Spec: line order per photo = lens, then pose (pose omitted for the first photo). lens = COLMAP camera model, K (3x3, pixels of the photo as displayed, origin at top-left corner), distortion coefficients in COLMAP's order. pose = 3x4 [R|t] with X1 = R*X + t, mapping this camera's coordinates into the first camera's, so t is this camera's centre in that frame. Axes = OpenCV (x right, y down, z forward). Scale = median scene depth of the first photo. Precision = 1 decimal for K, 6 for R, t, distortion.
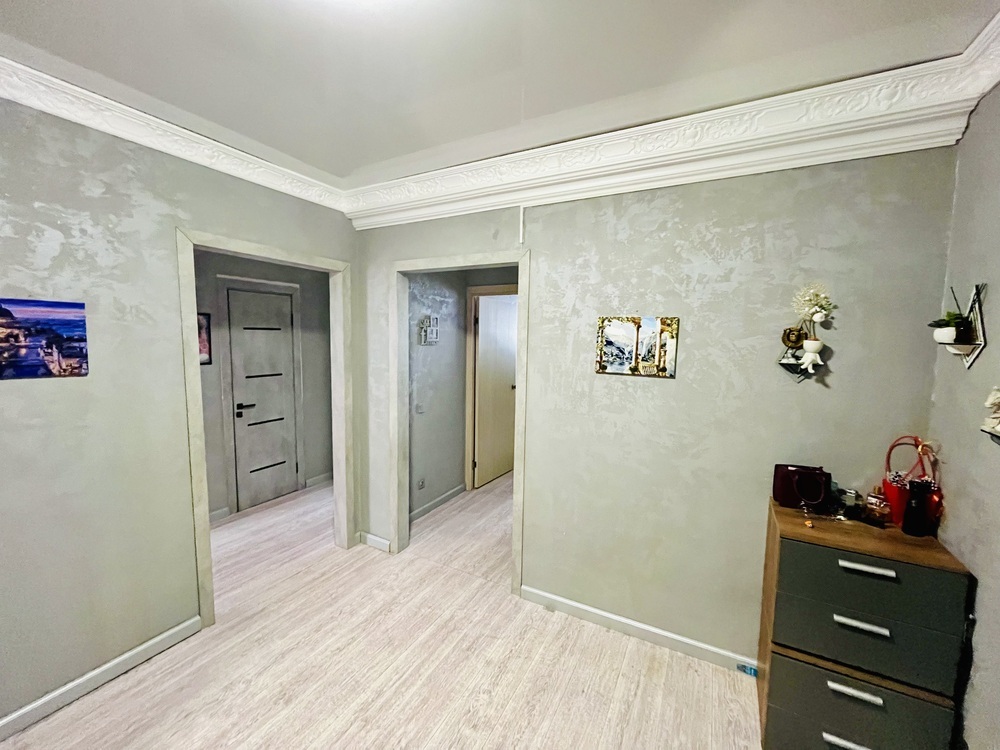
lens RADIAL K [[406.9, 0, 499.0], [0, 406.9, 372.8], [0, 0, 1]] dist [-0.001141, -0.000457]
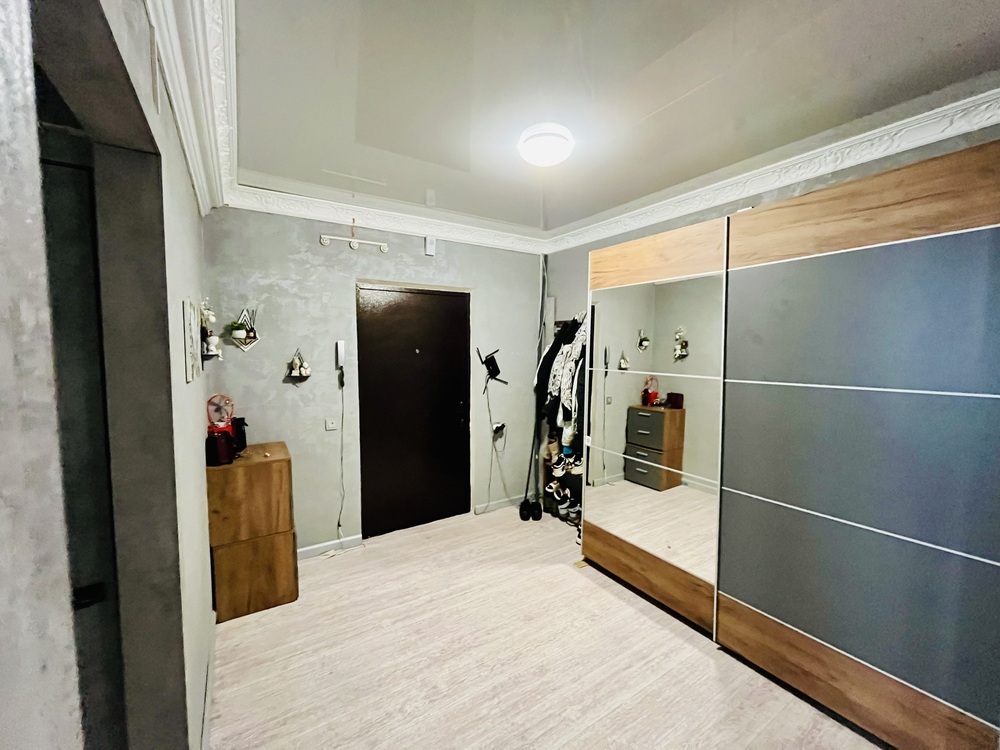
lens RADIAL K [[406.9, 0, 497.2], [0, 406.9, 375.3], [0, 0, 1]] dist [-0.001141, -0.000457]
pose [[-0.872852, -0.050642, 0.485350, -0.560139], [0.025251, 0.988581, 0.148561, -0.103852], [-0.487331, 0.141928, -0.861606, 1.396834]]
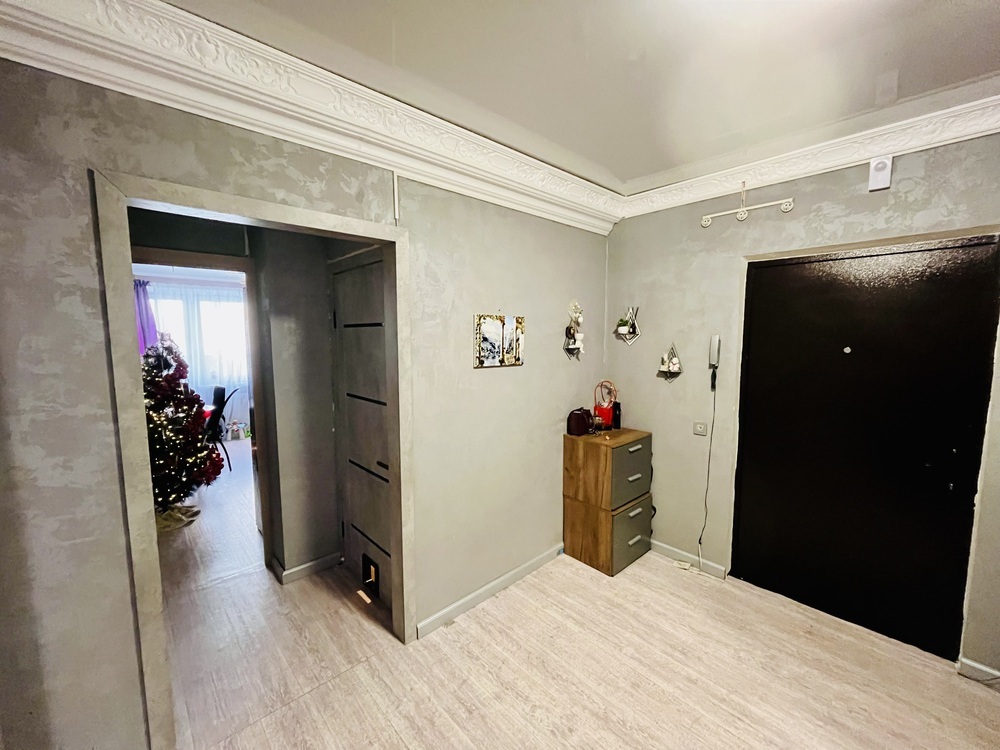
lens RADIAL K [[406.9, 0, 498.7], [0, 406.9, 374.1], [0, 0, 1]] dist [-0.001141, -0.000457]
pose [[0.325296, -0.114546, 0.938649, -0.756339], [0.088742, 0.991953, 0.090297, -0.077338], [-0.941439, 0.053924, 0.332844, 0.628409]]
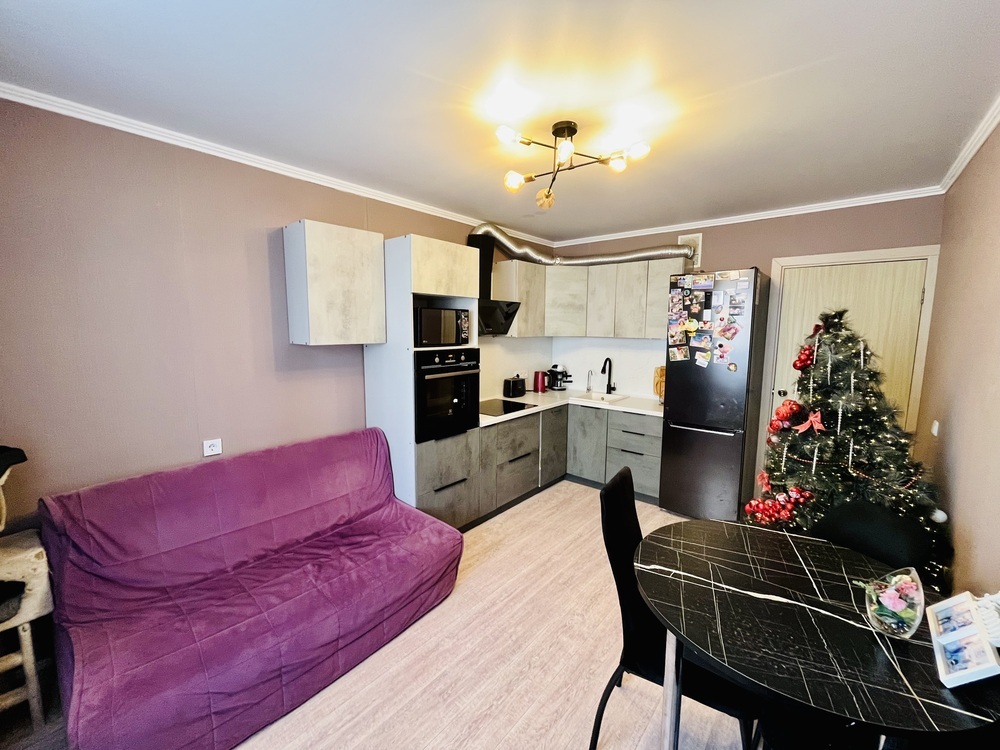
lens RADIAL K [[406.9, 0, 500.5], [0, 406.9, 371.5], [0, 0, 1]] dist [-0.001141, -0.000457]
pose [[0.977296, 0.013077, -0.211477, -0.013755], [-0.008179, 0.999678, 0.024019, 0.036625], [0.211723, -0.021745, 0.977088, -0.178305]]
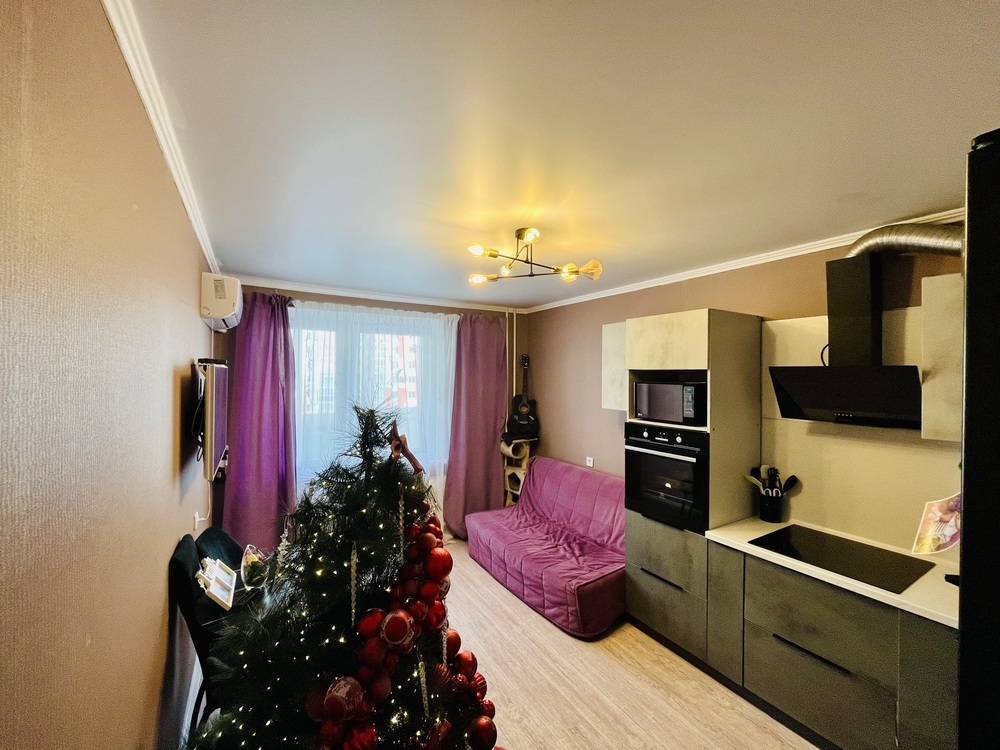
lens RADIAL K [[406.9, 0, 500.3], [0, 406.9, 373.8], [0, 0, 1]] dist [-0.001141, -0.000457]
pose [[-0.507818, -0.022703, -0.861165, 0.839698], [-0.092376, 0.995324, 0.028234, -0.147424], [0.856497, 0.093889, -0.507540, 1.246412]]
